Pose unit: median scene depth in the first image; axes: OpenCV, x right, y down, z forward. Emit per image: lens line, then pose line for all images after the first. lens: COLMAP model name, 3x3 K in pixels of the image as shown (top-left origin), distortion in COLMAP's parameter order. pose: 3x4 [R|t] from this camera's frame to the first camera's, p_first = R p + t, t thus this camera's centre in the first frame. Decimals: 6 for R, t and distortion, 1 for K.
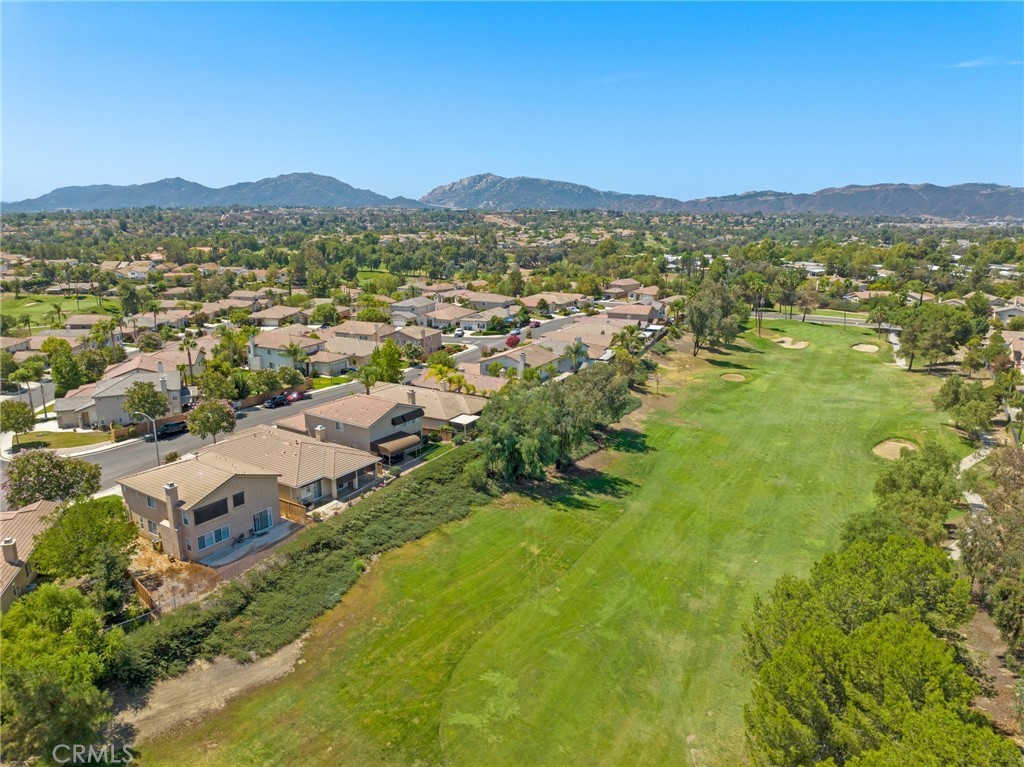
lens RADIAL K [[724.8, 0, 509.3], [0, 724.8, 379.9], [0, 0, 1]] dist [-0.035714, -0.002214]
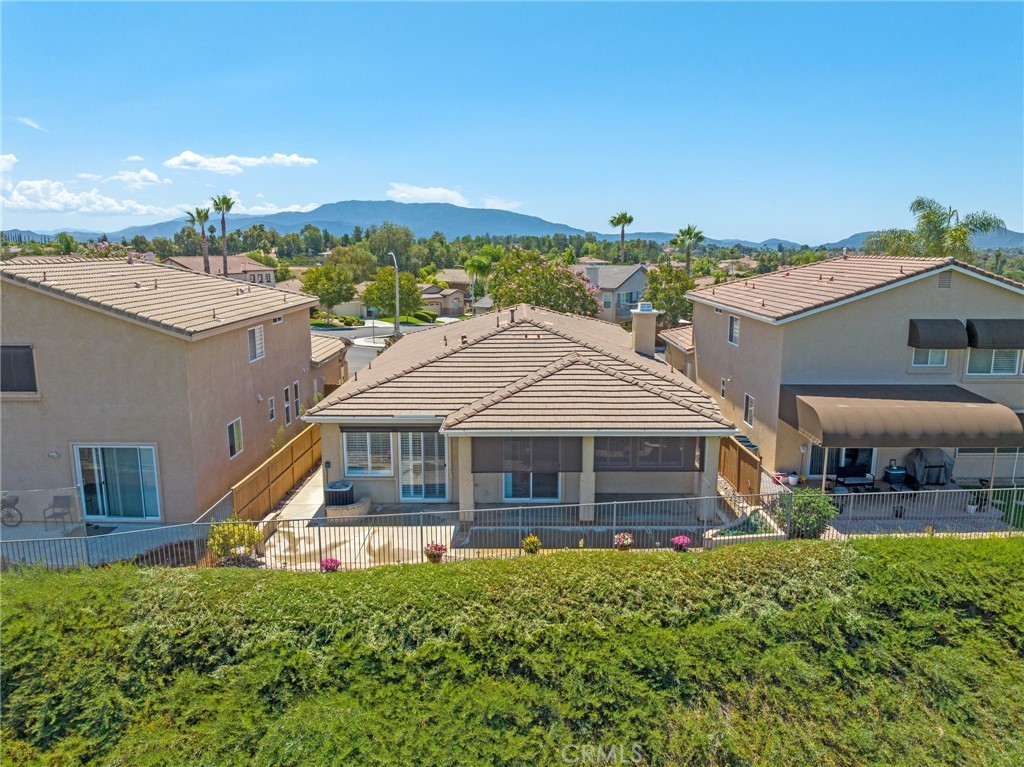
lens RADIAL K [[724.8, 0, 509.3], [0, 724.8, 379.9], [0, 0, 1]] dist [-0.035714, -0.002214]
pose [[0.548324, 0.146126, -0.823400, -0.016735], [-0.201169, 0.978750, 0.039732, 0.044909], [0.811709, 0.143857, 0.566068, 0.370289]]
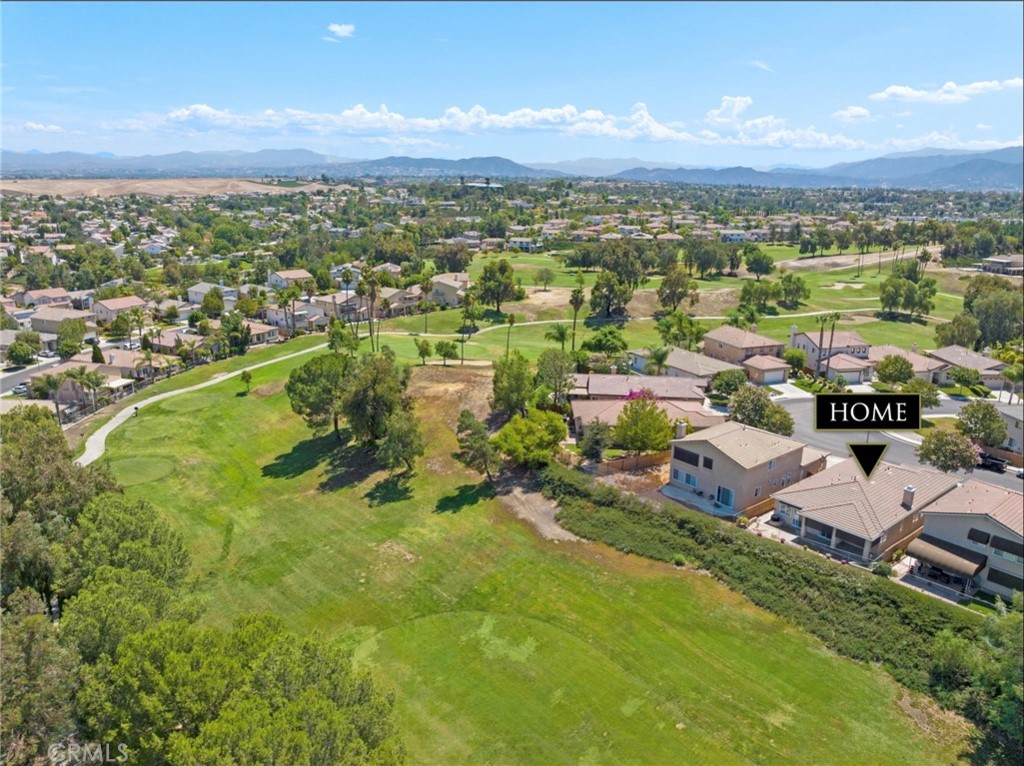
lens RADIAL K [[724.8, 0, 509.3], [0, 724.8, 379.4], [0, 0, 1]] dist [-0.035714, -0.002214]
pose [[-0.305858, 0.241830, -0.920852, 0.280435], [-0.241898, 0.915726, 0.320829, -0.093277], [0.920835, 0.320880, -0.221583, 0.340486]]
